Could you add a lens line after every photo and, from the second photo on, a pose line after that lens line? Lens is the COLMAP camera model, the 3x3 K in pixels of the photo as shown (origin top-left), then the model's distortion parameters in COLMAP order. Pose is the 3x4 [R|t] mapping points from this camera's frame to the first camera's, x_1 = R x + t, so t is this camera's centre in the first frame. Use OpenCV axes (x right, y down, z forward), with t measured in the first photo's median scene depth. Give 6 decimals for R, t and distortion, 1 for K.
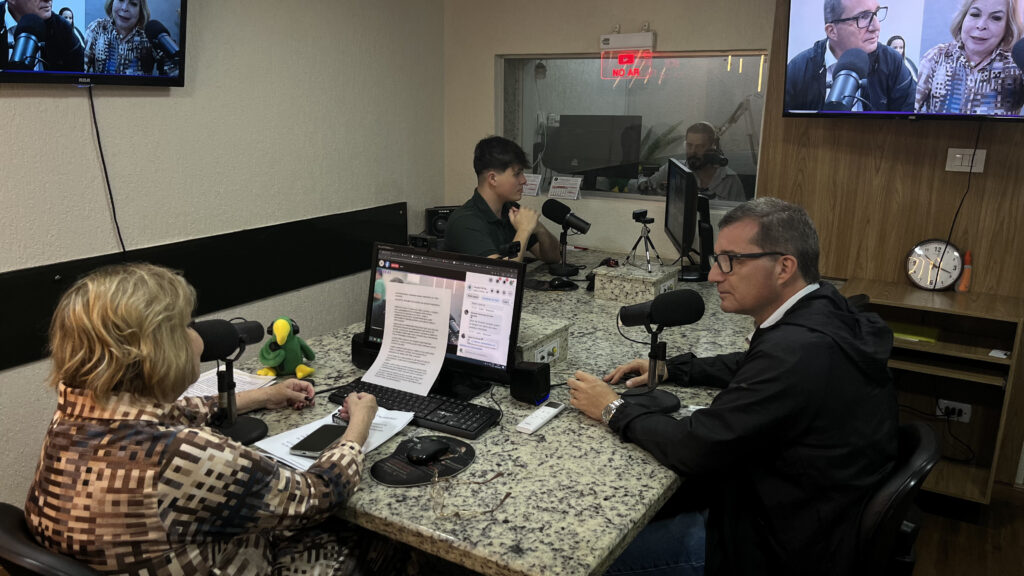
lens RADIAL K [[776.4, 0, 506.5], [0, 776.4, 300.1], [0, 0, 1]] dist [0.048737, -0.061719]
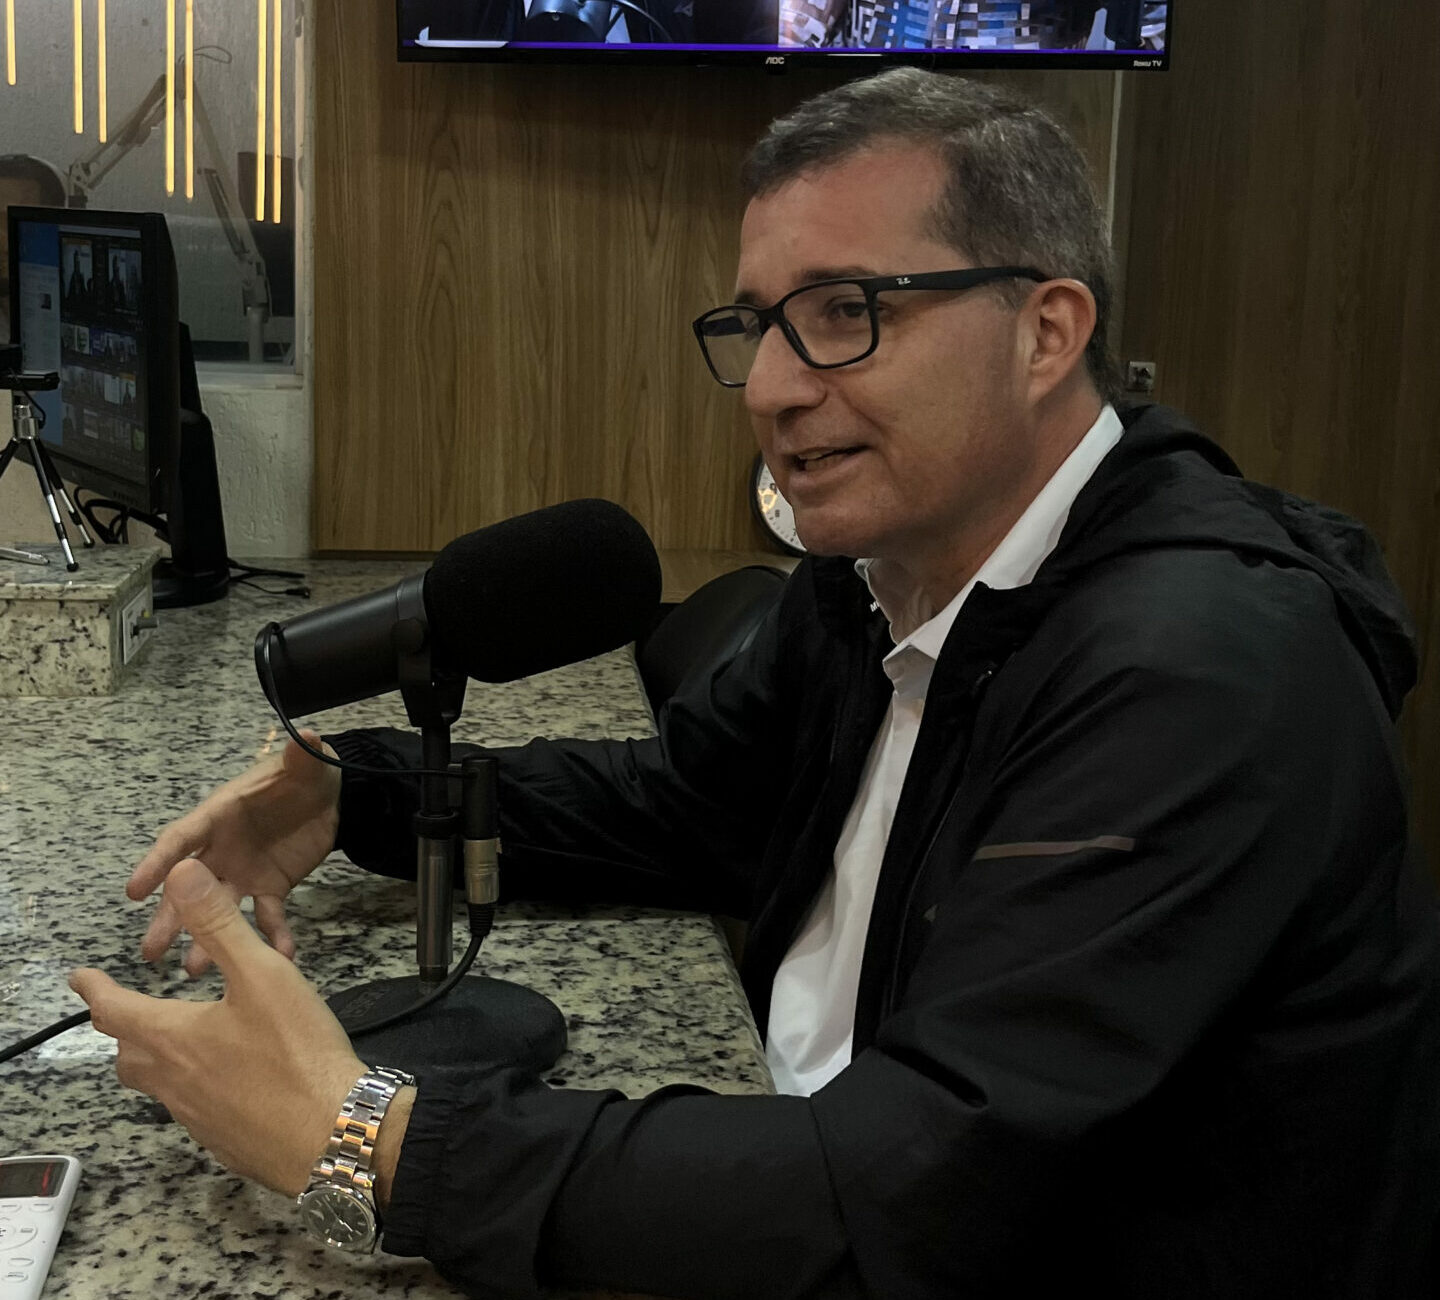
lens RADIAL K [[1946.3, 0, 735.6], [0, 1946.3, 545.6], [0, 0, 1]] dist [0.019265, 0.000000]
pose [[0.776053, -0.078851, 0.625719, -0.062734], [0.141991, 0.988525, -0.051536, 0.025554], [-0.614475, 0.128841, 0.778344, 0.377247]]
